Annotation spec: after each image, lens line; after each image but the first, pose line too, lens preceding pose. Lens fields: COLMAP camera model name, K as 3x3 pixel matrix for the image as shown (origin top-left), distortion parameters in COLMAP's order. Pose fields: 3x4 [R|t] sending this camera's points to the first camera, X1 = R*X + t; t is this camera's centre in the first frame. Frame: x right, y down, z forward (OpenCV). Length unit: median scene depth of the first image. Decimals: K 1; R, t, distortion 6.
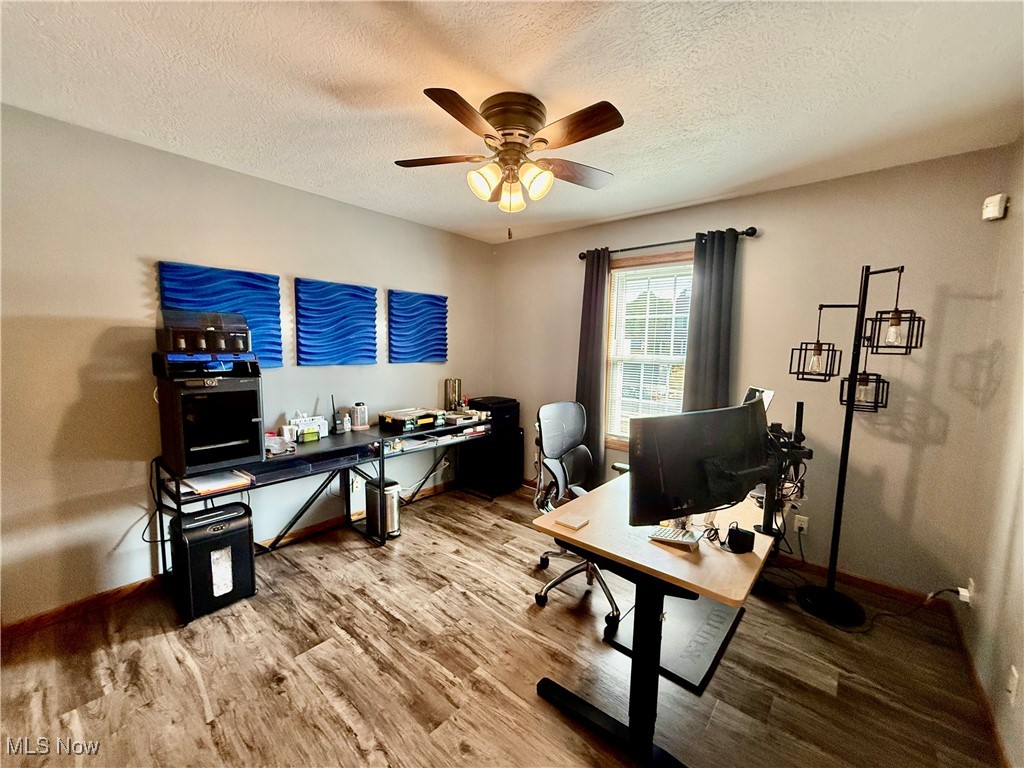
lens RADIAL K [[407.8, 0, 509.5], [0, 407.8, 385.1], [0, 0, 1]] dist [0.000146, 0.000554]
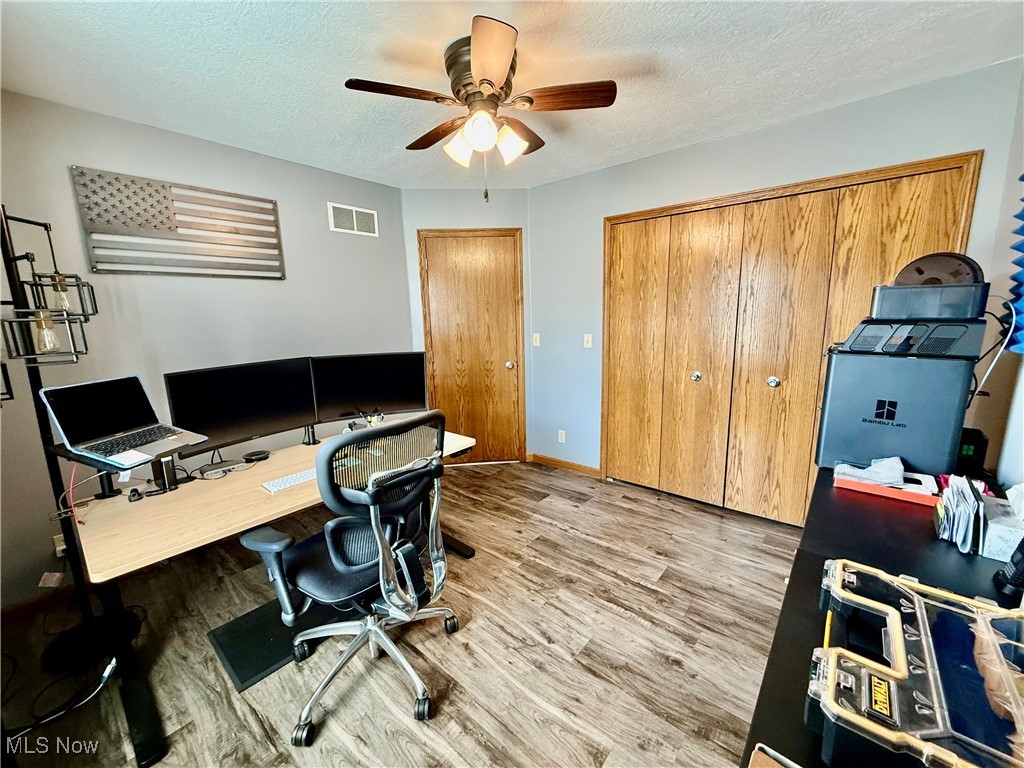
lens RADIAL K [[407.8, 0, 509.5], [0, 407.8, 385.1], [0, 0, 1]] dist [0.000146, 0.000554]
pose [[-0.999913, 0.010138, -0.008411, -0.040300], [0.007426, 0.961200, 0.275754, -0.186577], [0.010880, 0.275667, -0.961192, 1.884855]]
